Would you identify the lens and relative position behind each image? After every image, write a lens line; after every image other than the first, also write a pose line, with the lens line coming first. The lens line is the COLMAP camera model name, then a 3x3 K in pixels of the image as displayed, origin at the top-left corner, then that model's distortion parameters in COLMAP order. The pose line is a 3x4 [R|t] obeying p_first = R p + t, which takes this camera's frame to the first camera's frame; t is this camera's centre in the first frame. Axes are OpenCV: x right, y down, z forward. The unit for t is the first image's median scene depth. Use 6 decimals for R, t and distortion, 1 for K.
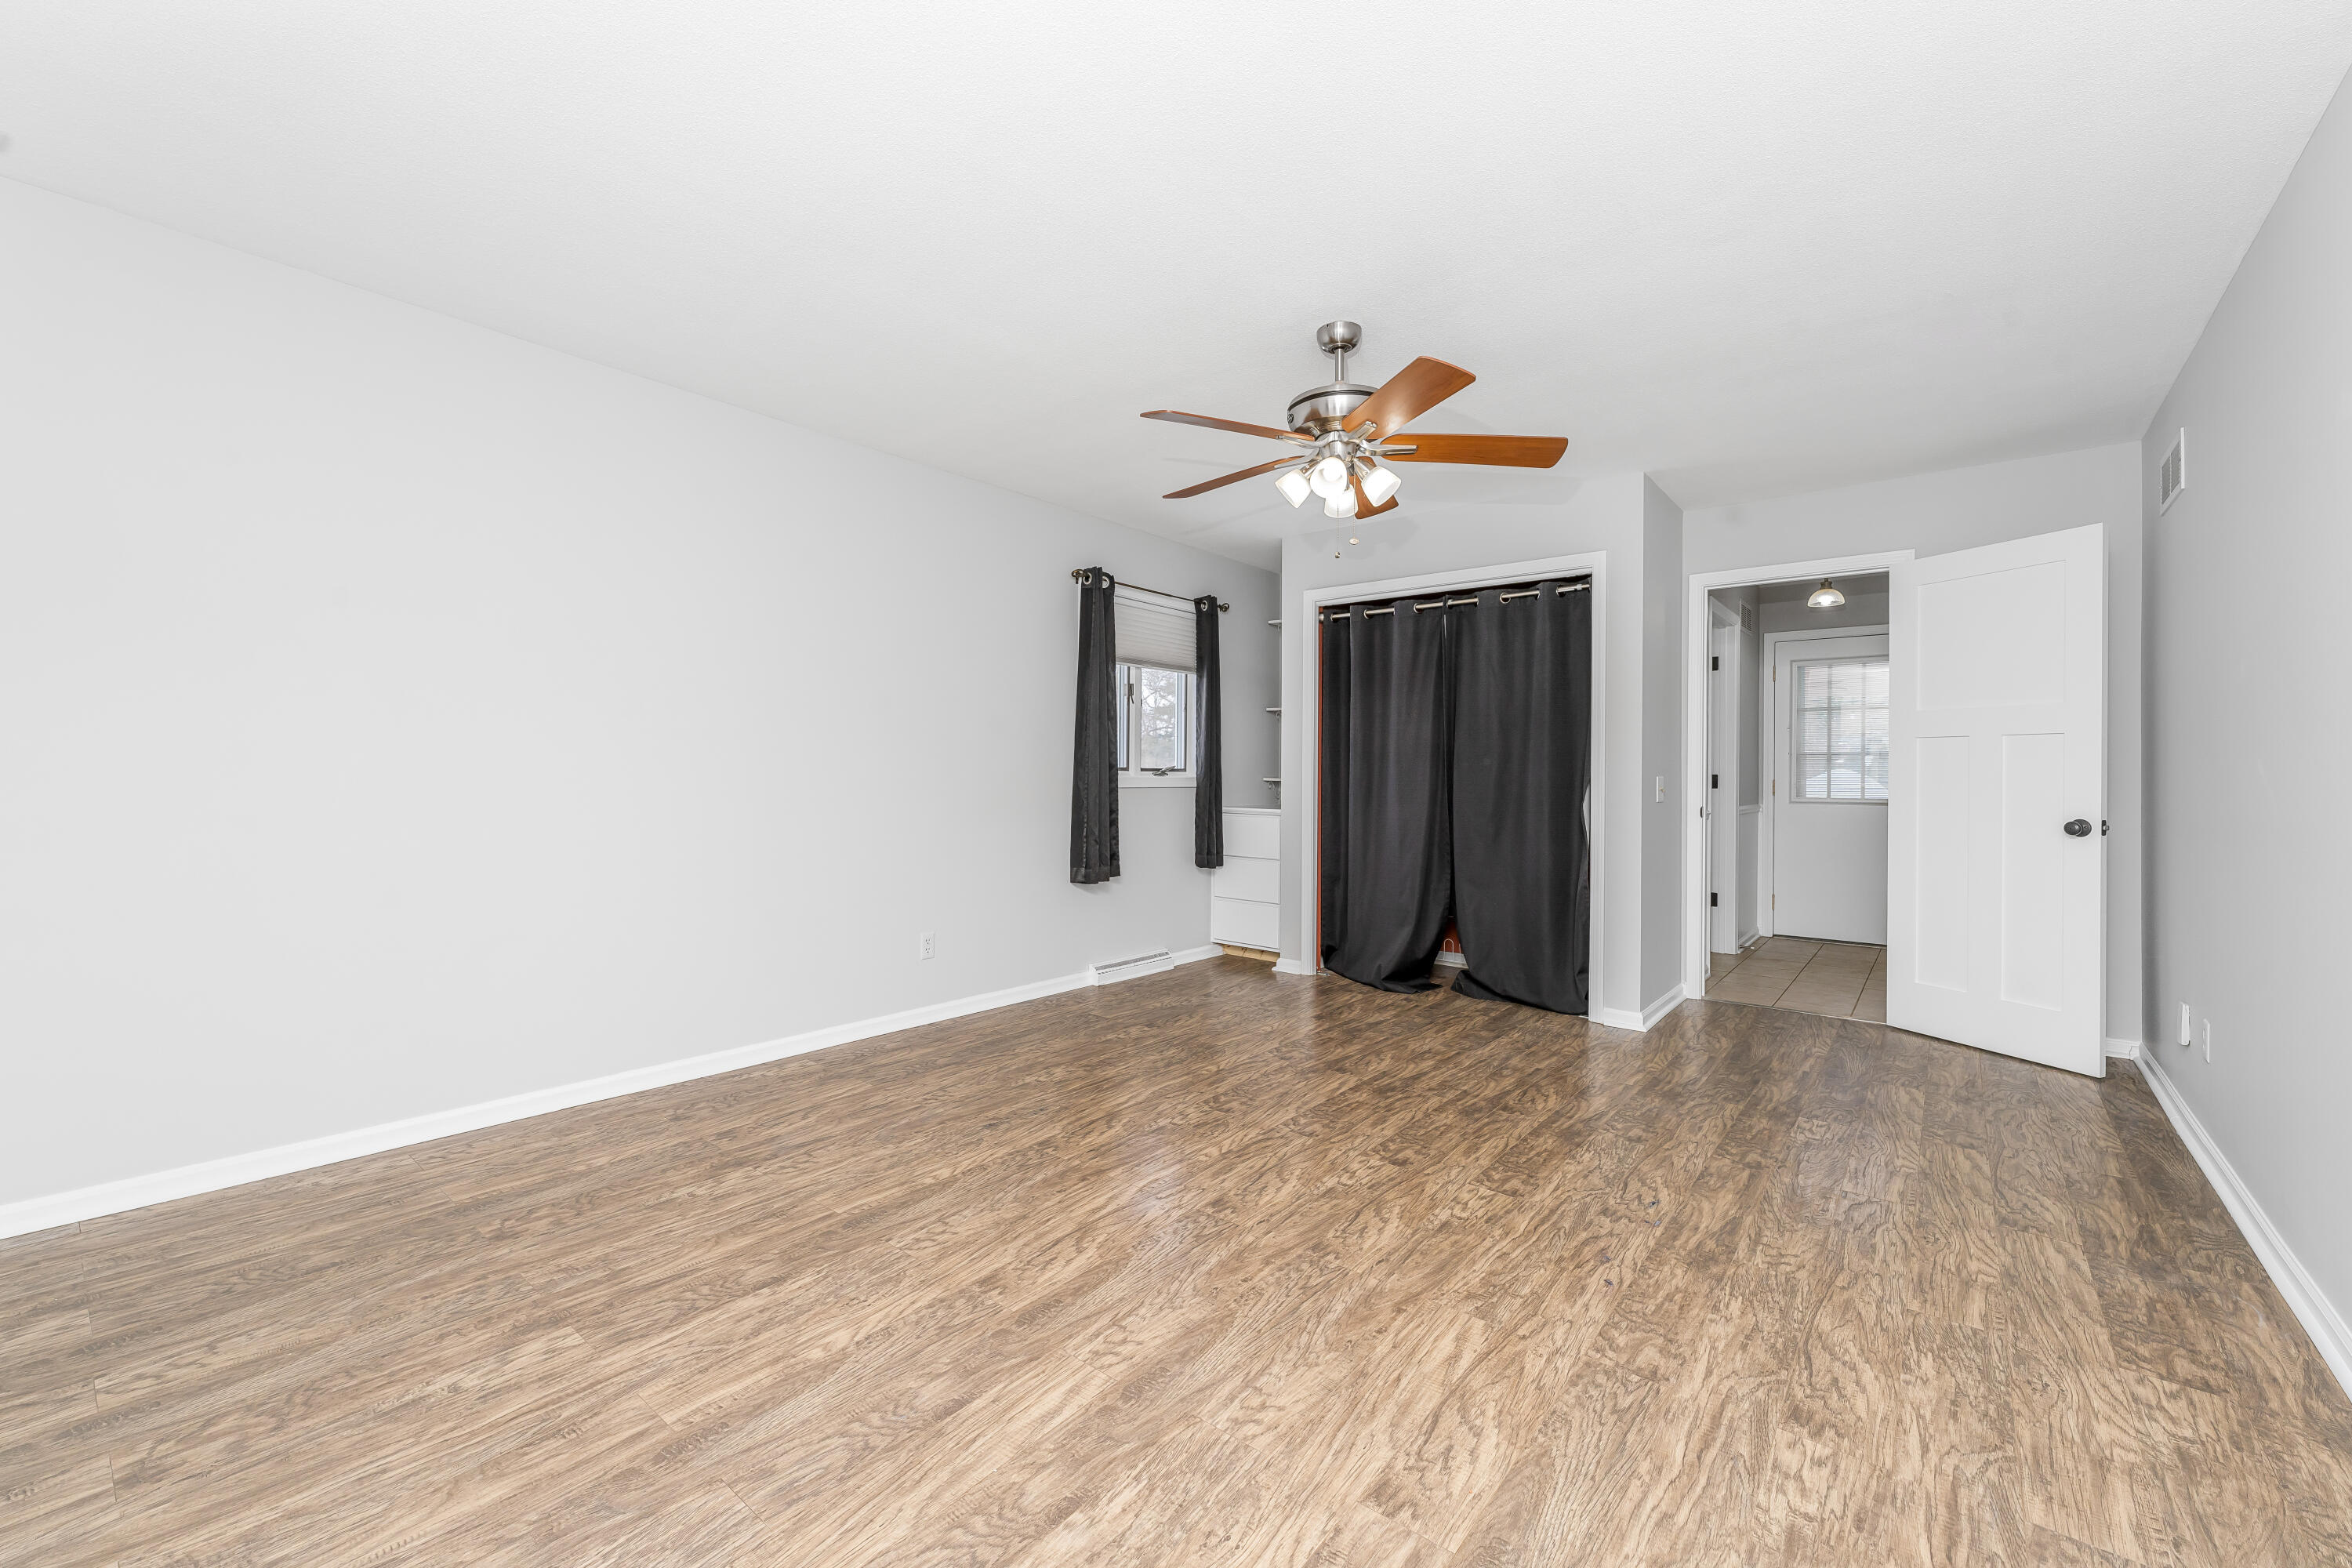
lens RADIAL K [[948.5, 0, 1166.6], [0, 948.5, 778.6], [0, 0, 1]] dist [0.002191, 0.000089]
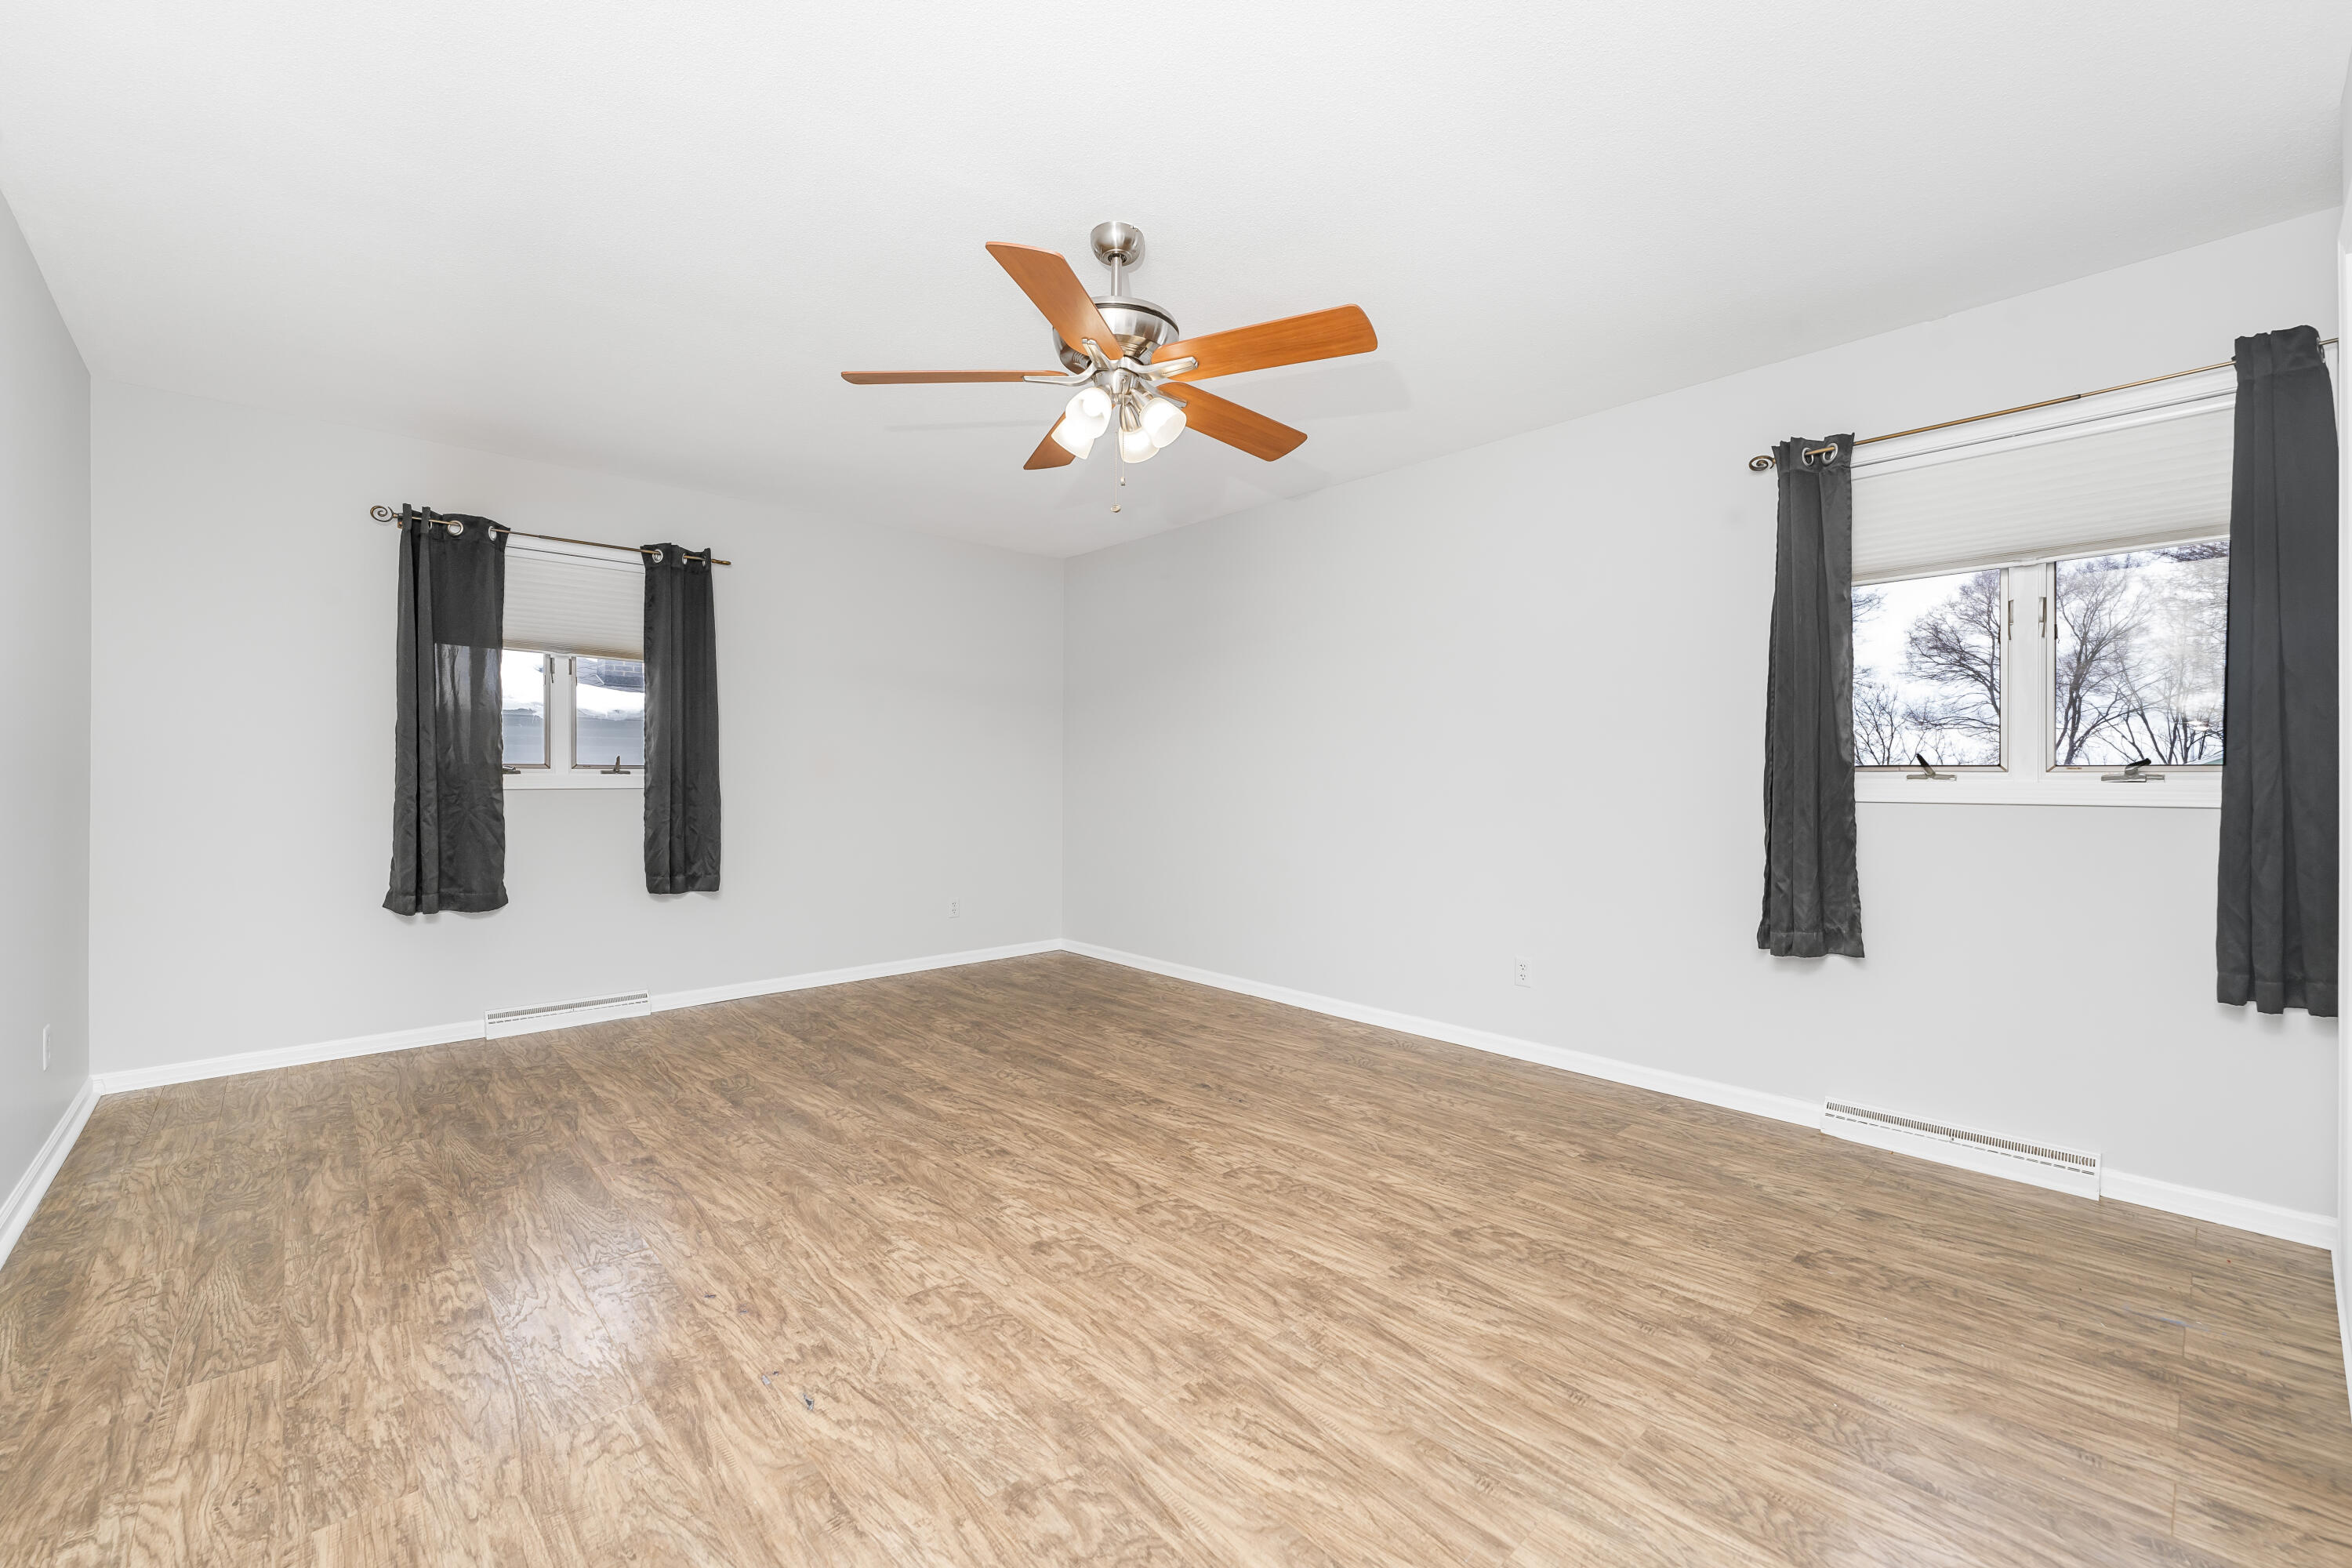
lens RADIAL K [[948.5, 0, 1166.6], [0, 948.5, 778.6], [0, 0, 1]] dist [0.002191, 0.000089]
pose [[-0.135978, -0.006878, -0.990688, 1.018765], [-0.008589, 0.999946, -0.005764, 0.004362], [0.990675, 0.007726, -0.136030, 1.186530]]
